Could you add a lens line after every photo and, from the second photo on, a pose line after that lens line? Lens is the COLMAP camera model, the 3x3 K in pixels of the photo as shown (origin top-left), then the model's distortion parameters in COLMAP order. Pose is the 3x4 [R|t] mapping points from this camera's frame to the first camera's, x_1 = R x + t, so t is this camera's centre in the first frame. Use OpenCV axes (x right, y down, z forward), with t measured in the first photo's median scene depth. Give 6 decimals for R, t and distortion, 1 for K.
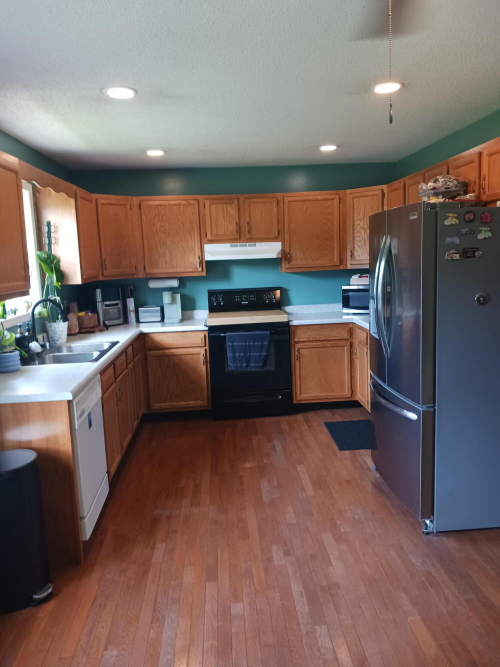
lens RADIAL K [[519.1, 0, 261.0], [0, 519.1, 333.2], [0, 0, 1]] dist [0.006310, -0.037272]
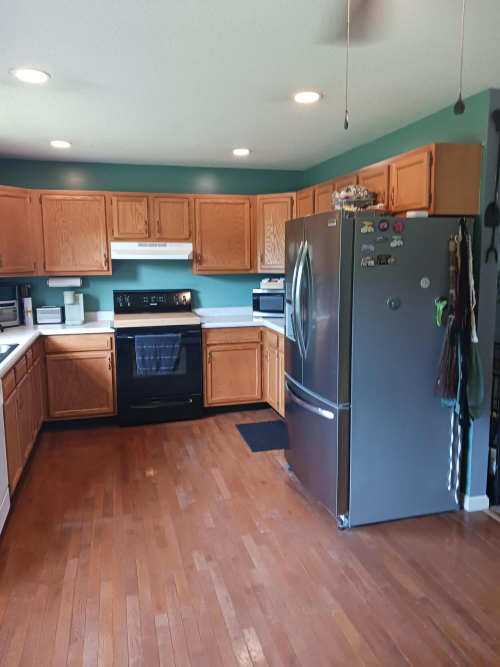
lens RADIAL K [[519.1, 0, 261.0], [0, 519.1, 333.2], [0, 0, 1]] dist [0.006310, -0.037272]
pose [[0.979176, 0.003929, 0.202975, -0.039979], [-0.002359, 0.999965, -0.007978, 0.003045], [-0.202999, 0.007333, 0.979151, 0.009683]]
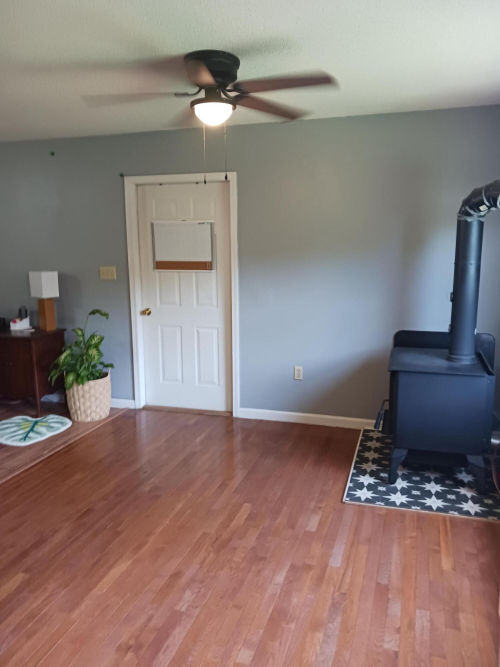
lens RADIAL K [[519.1, 0, 261.0], [0, 519.1, 333.2], [0, 0, 1]] dist [0.006310, -0.037272]
pose [[-0.931475, -0.016805, 0.363417, -0.234459], [0.097846, 0.950554, 0.294743, -0.134864], [-0.350400, 0.310105, -0.883773, 1.009285]]
